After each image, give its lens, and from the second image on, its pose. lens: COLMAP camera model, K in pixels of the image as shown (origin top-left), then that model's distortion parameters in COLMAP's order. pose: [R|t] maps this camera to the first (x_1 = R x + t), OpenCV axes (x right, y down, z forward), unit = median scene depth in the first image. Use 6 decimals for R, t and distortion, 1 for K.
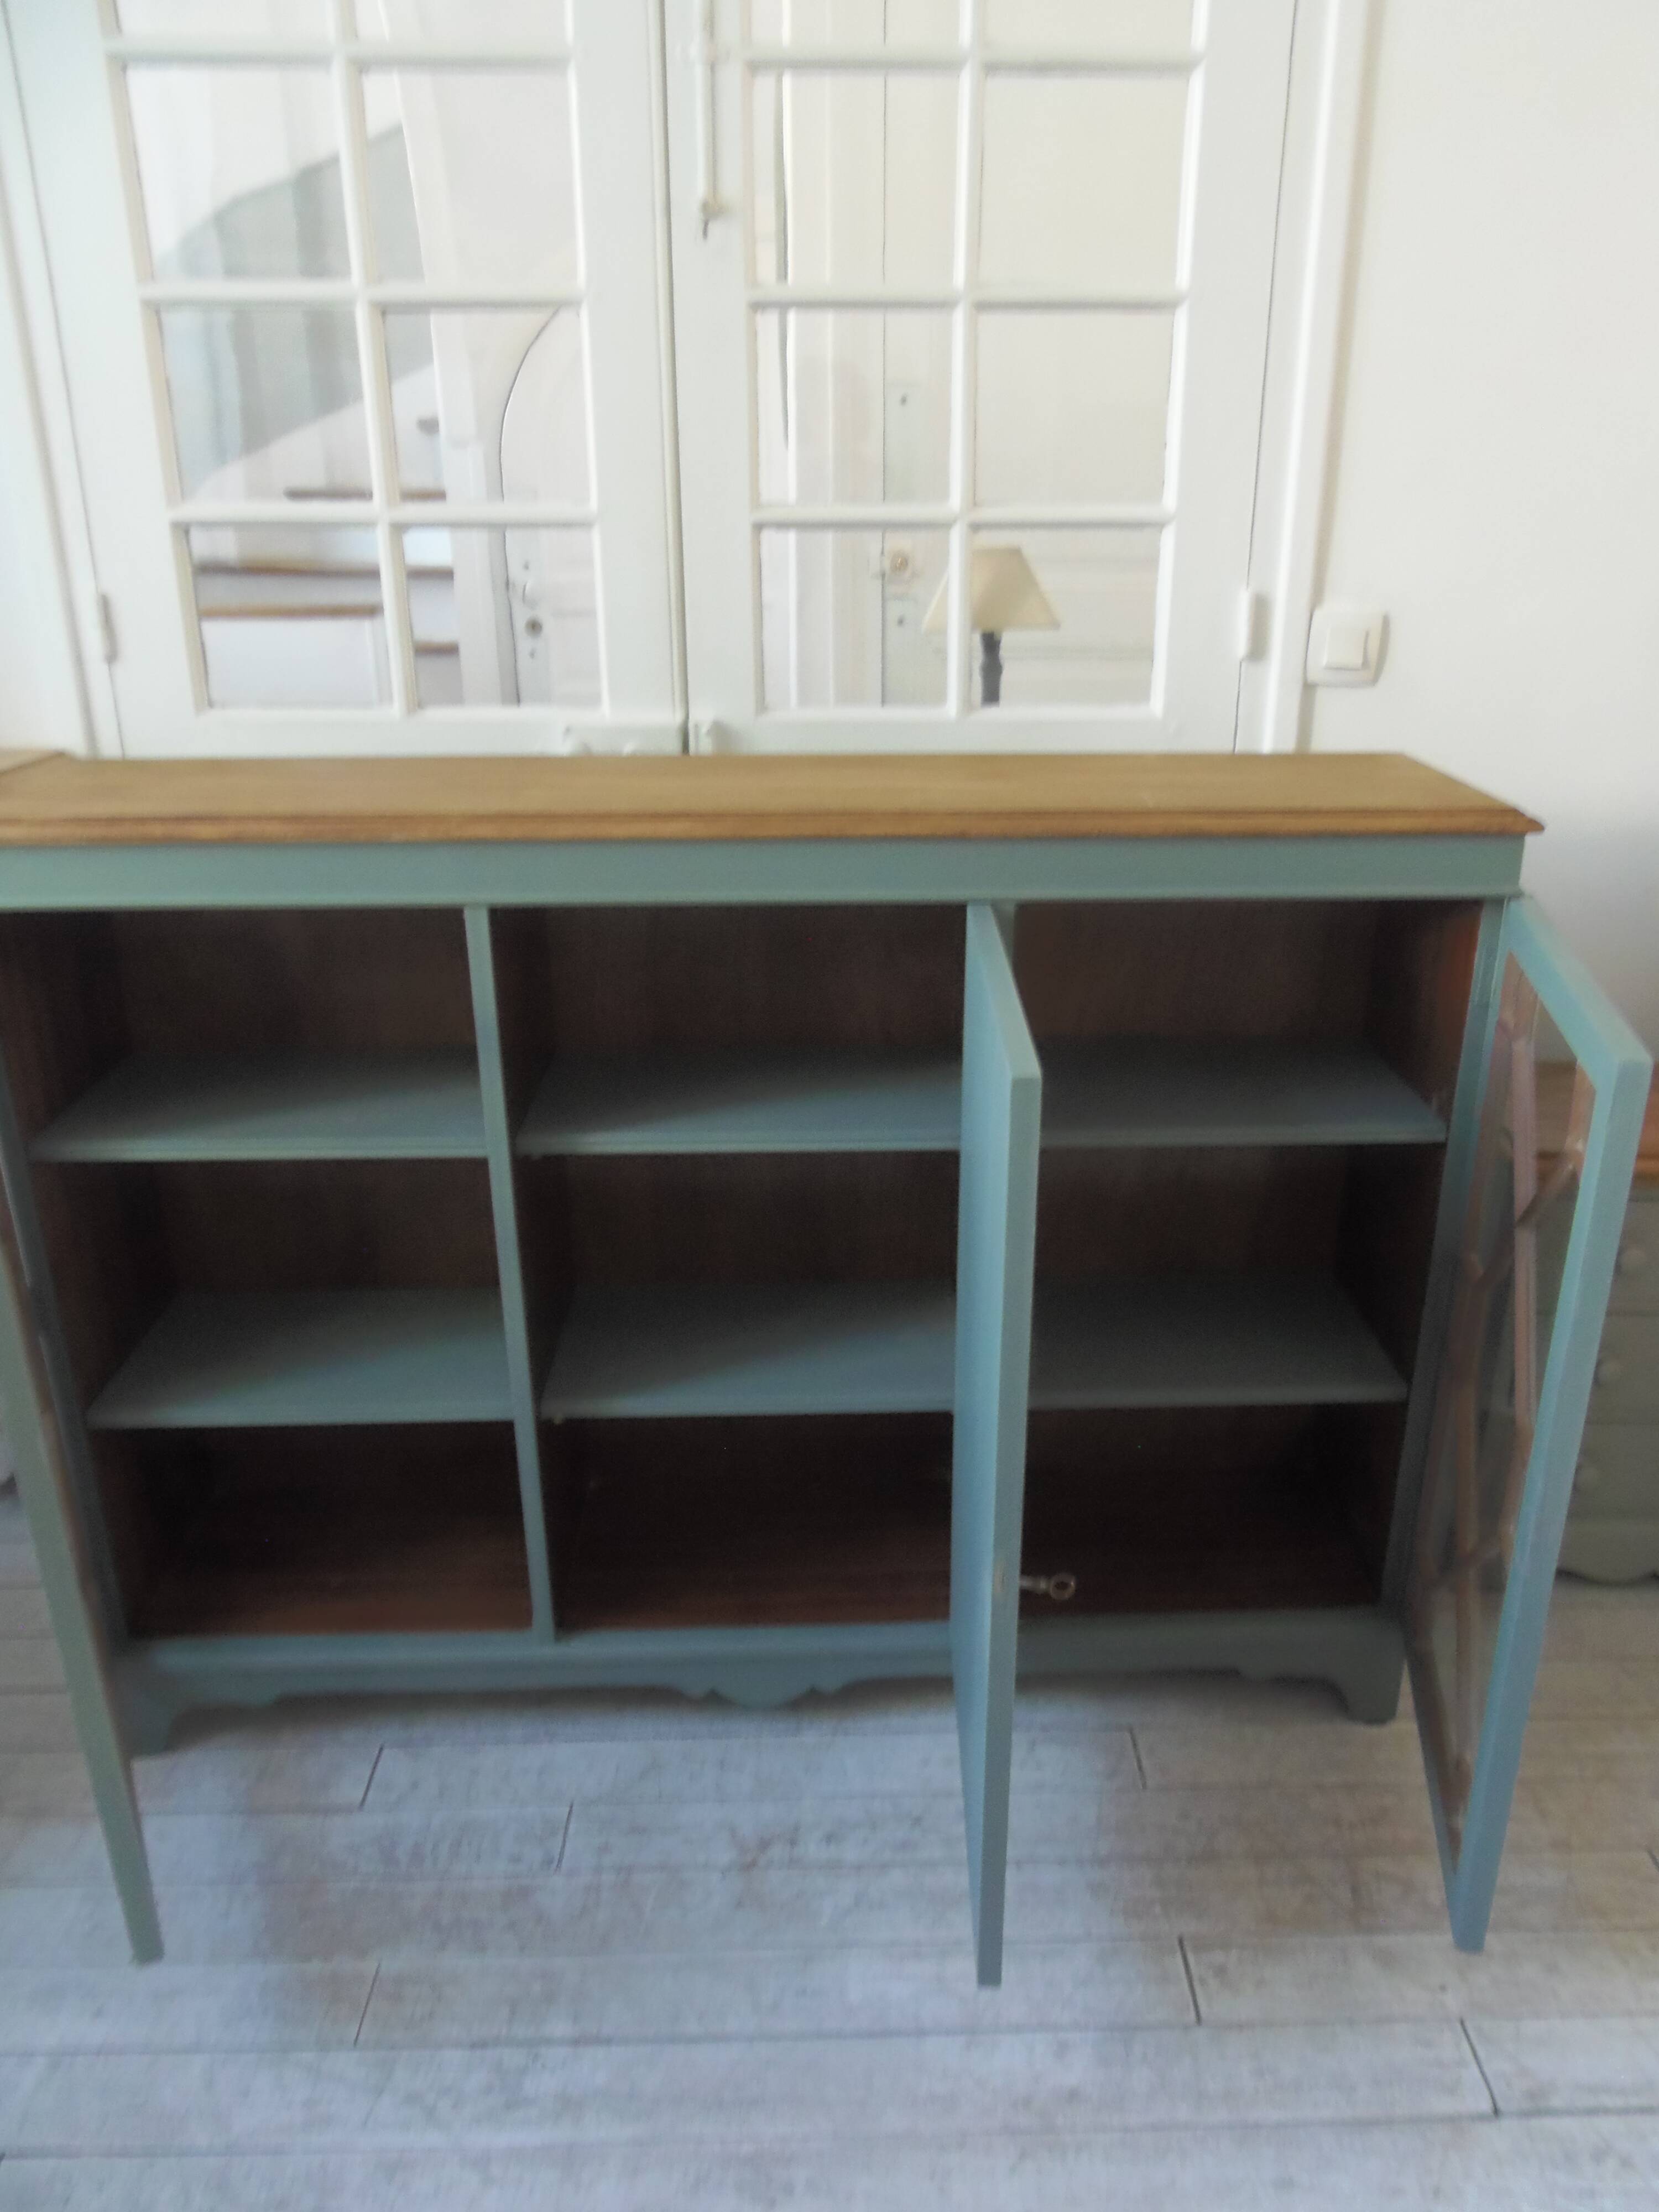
lens RADIAL K [[1580.5, 0, 876.6], [0, 1580.5, 1113.6], [0, 0, 1]] dist [-0.008955, -0.010929]
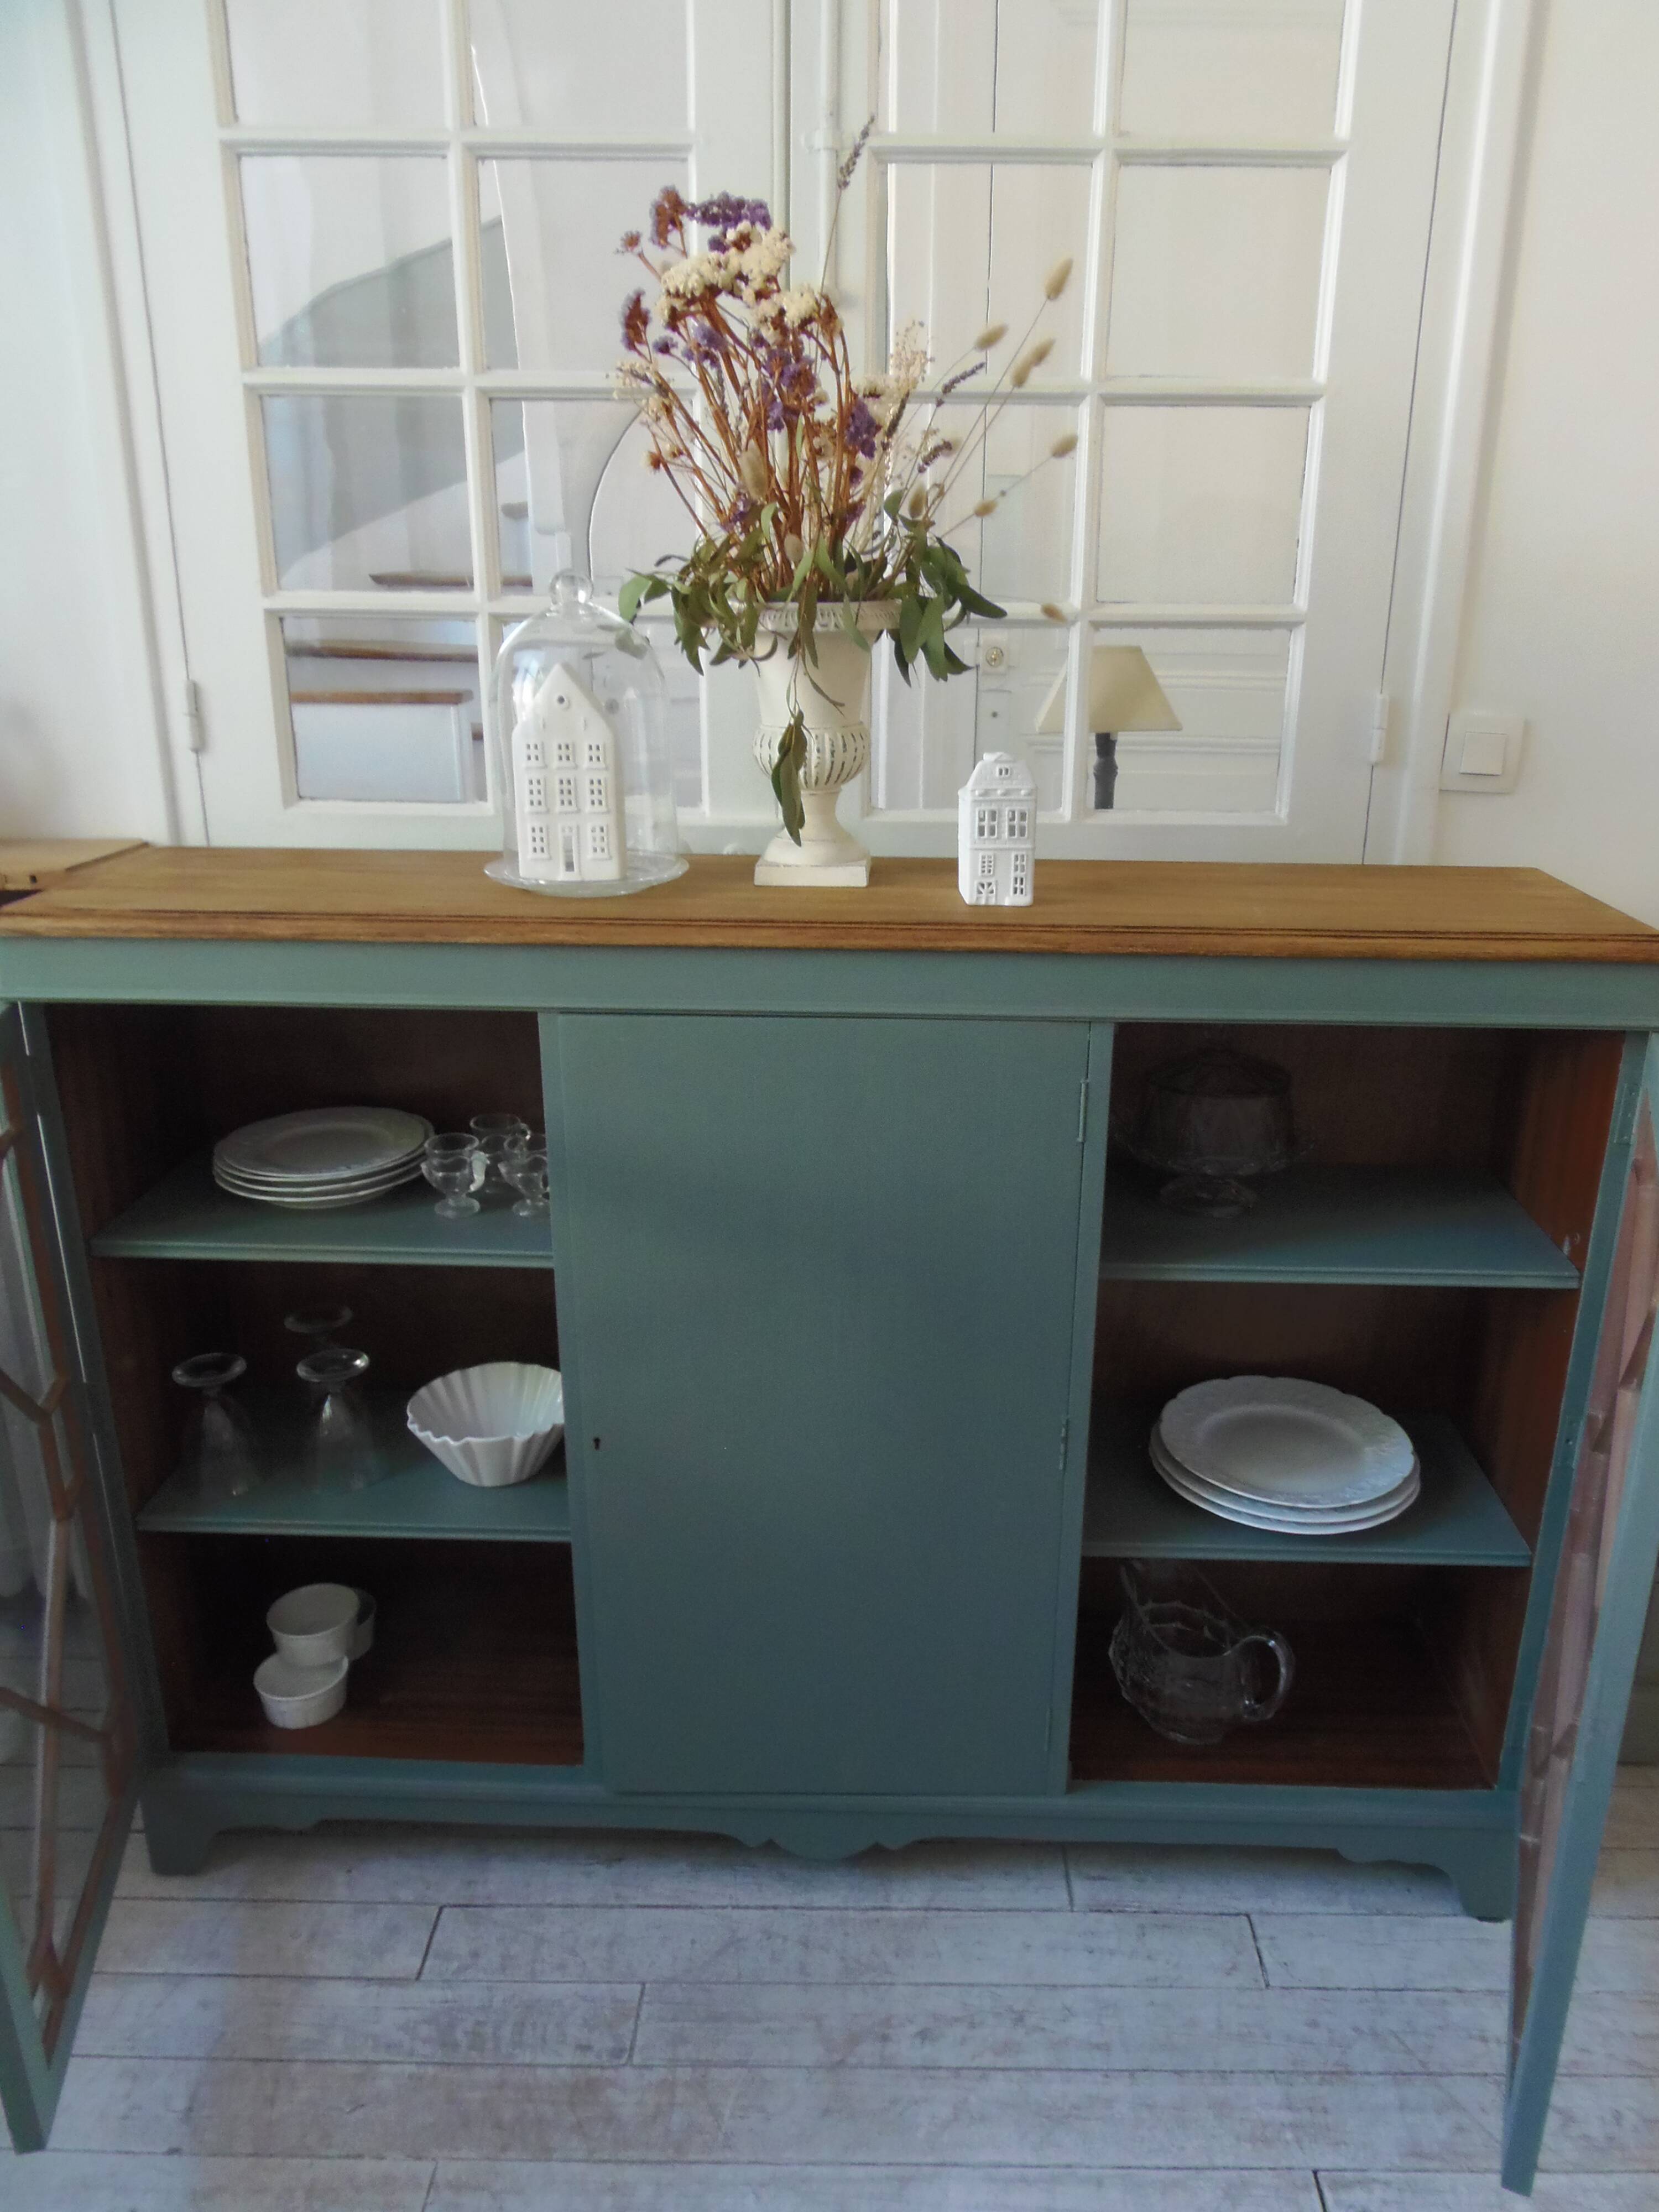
lens RADIAL K [[1580.5, 0, 878.0], [0, 1580.5, 1112.5], [0, 0, 1]] dist [-0.008955, -0.010929]
pose [[0.999292, 0.019760, -0.032011, -0.036973], [-0.021275, 0.998634, -0.047715, -0.030826], [0.031025, 0.048362, 0.998348, 0.059172]]
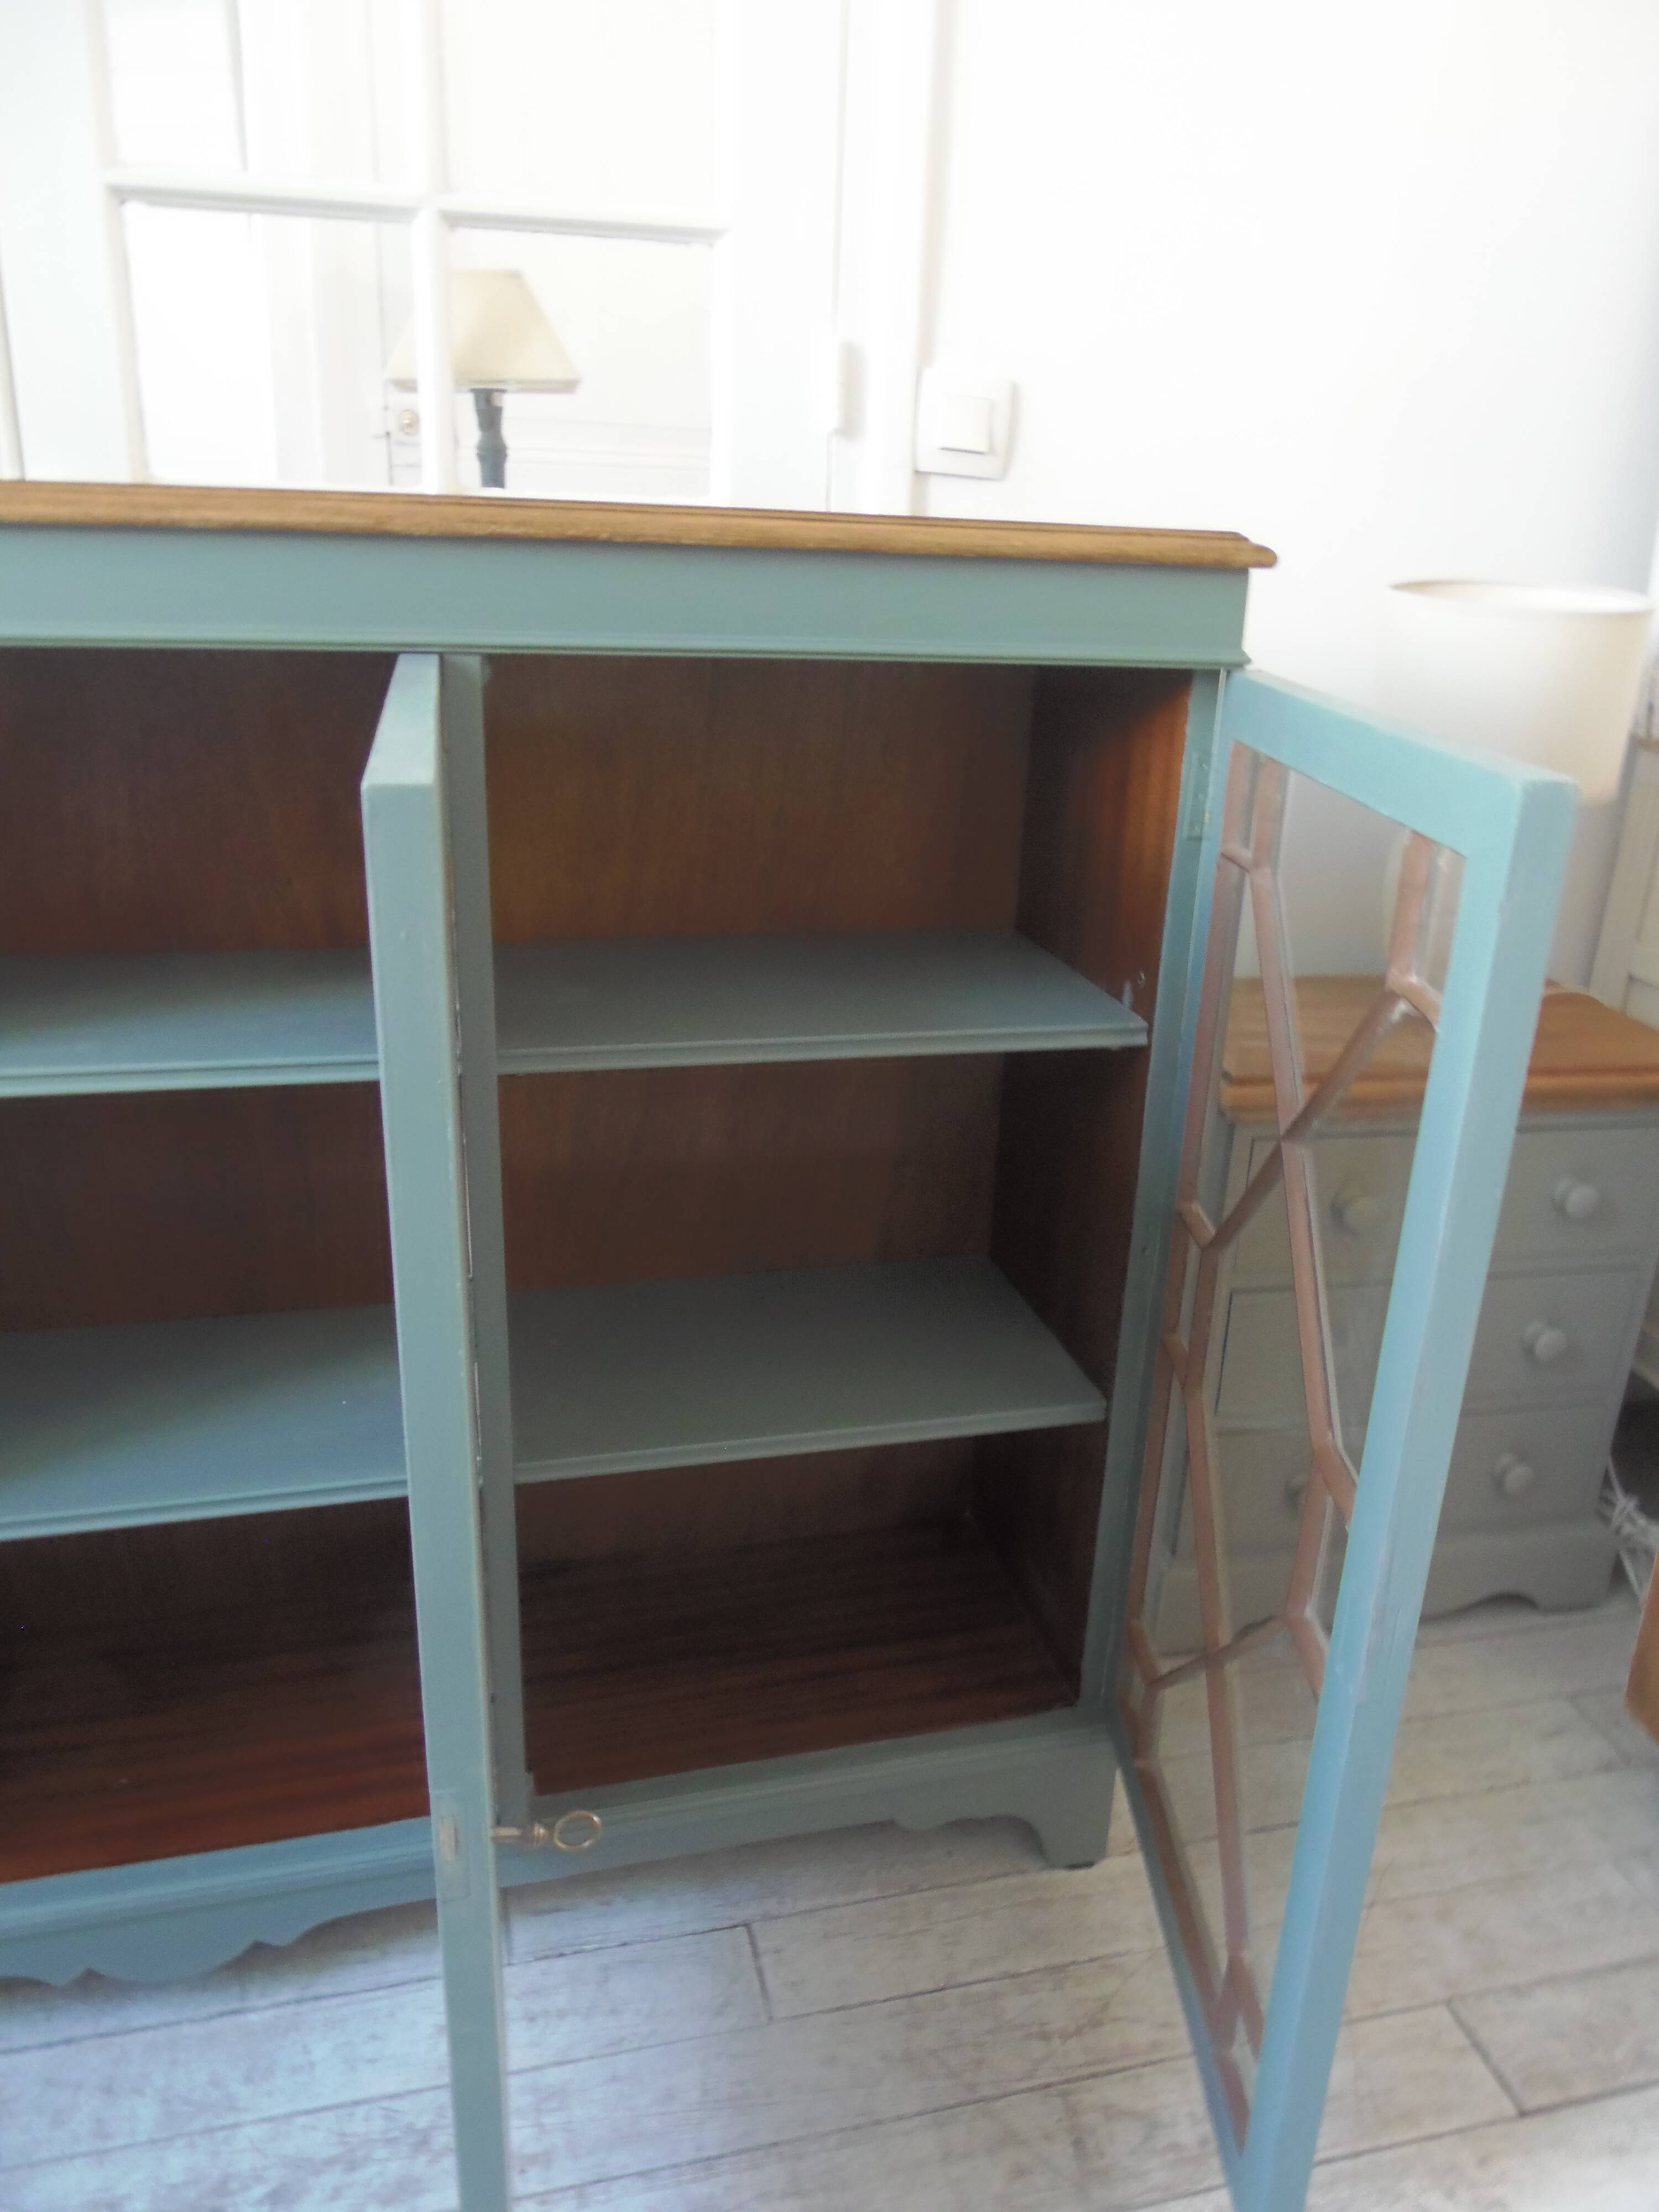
lens RADIAL K [[1580.5, 0, 856.7], [0, 1580.5, 1140.1], [0, 0, 1]] dist [-0.008955, -0.010929]
pose [[0.973470, -0.045429, 0.224261, 0.072053], [0.048114, 0.998821, -0.006517, 0.054112], [-0.223701, 0.017134, 0.974507, 0.326743]]
